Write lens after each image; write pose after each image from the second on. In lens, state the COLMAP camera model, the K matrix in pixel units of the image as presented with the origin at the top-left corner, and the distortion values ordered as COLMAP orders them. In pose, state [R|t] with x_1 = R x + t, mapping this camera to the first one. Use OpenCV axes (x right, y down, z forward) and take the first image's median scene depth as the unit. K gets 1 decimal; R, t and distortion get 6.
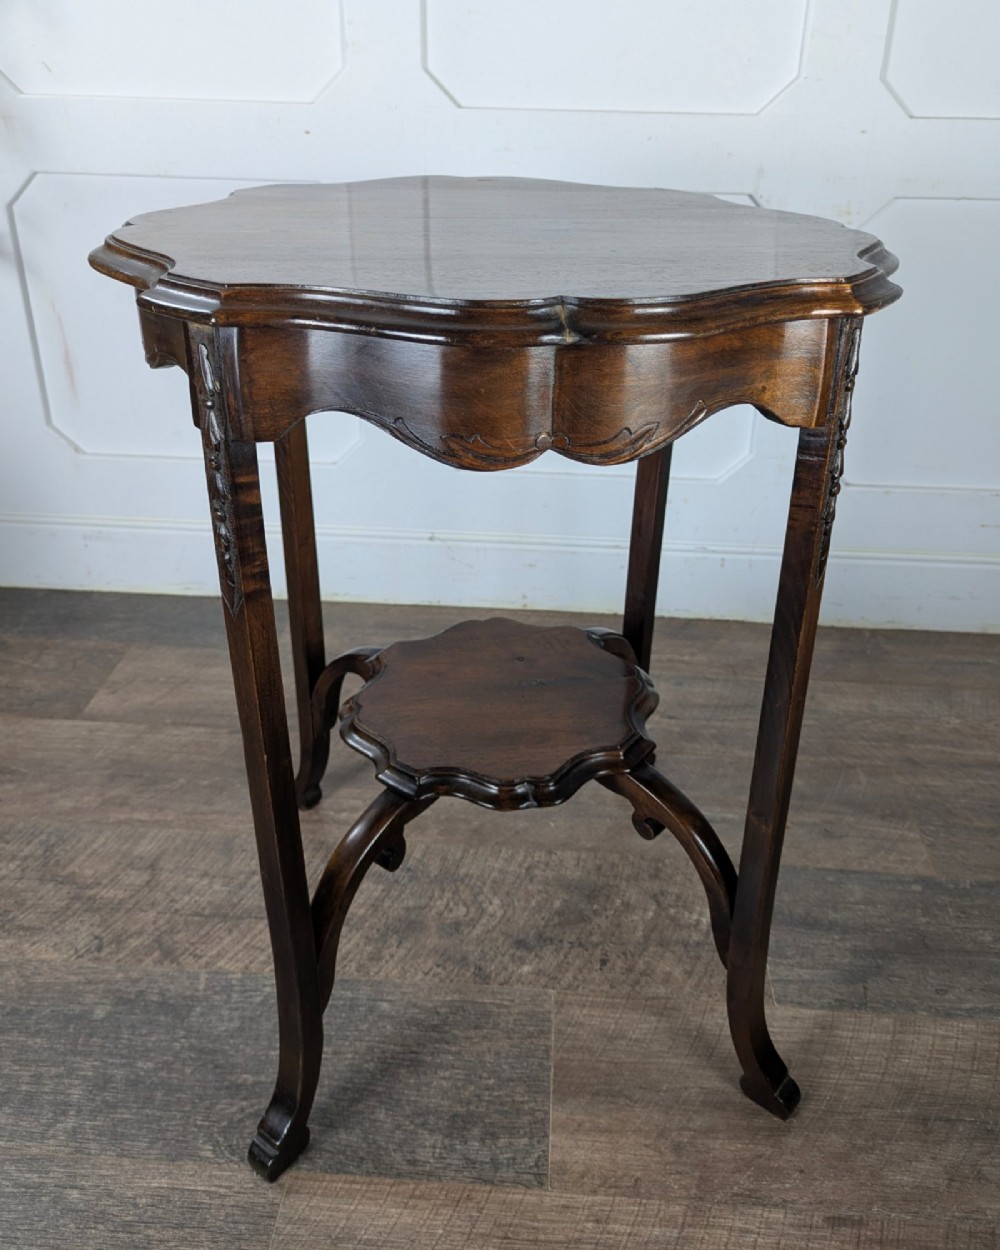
lens RADIAL K [[1029.0, 0, 515.3], [0, 1029.0, 519.9], [0, 0, 1]] dist [0.060885, -0.071567]
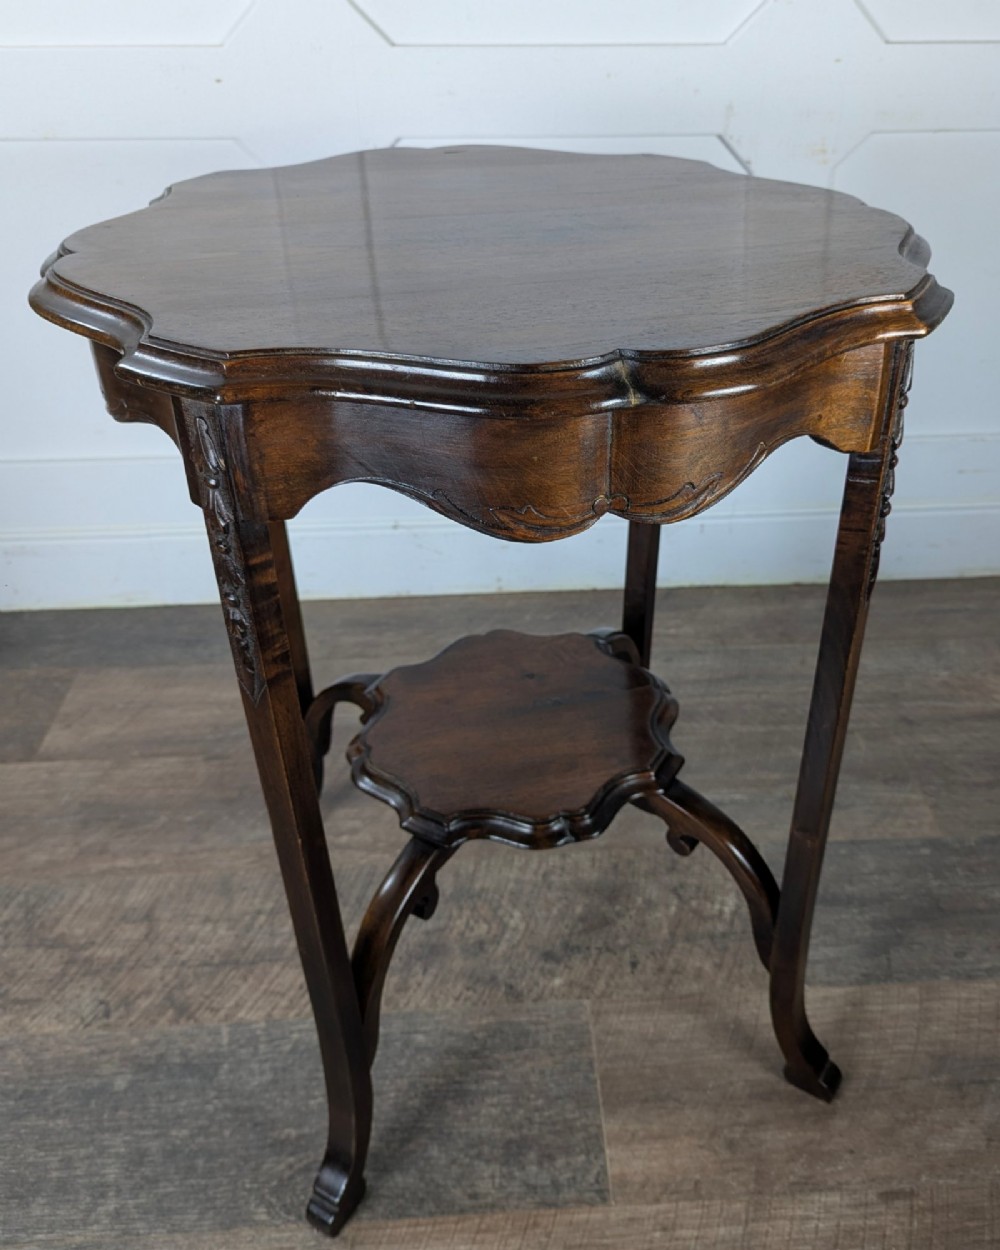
lens RADIAL K [[1070.2, 0, 551.4], [0, 1070.2, 580.0], [0, 0, 1]] dist [0.049482, -0.059578]
pose [[0.991728, -0.082727, 0.098142, -0.066618], [0.069968, 0.989433, 0.126989, -0.077958], [-0.107611, -0.119071, 0.987037, 0.038025]]
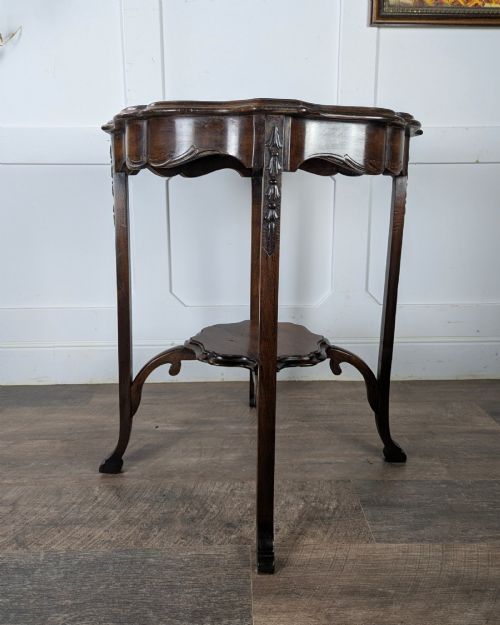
lens RADIAL K [[516.3, 0, 250.0], [0, 516.3, 284.6], [0, 0, 1]] dist [0.062147, -0.067504]
pose [[0.996158, -0.039512, 0.078152, -0.013908], [0.057011, 0.970014, -0.236267, 0.240192], [-0.066473, 0.239815, 0.968540, 0.052010]]
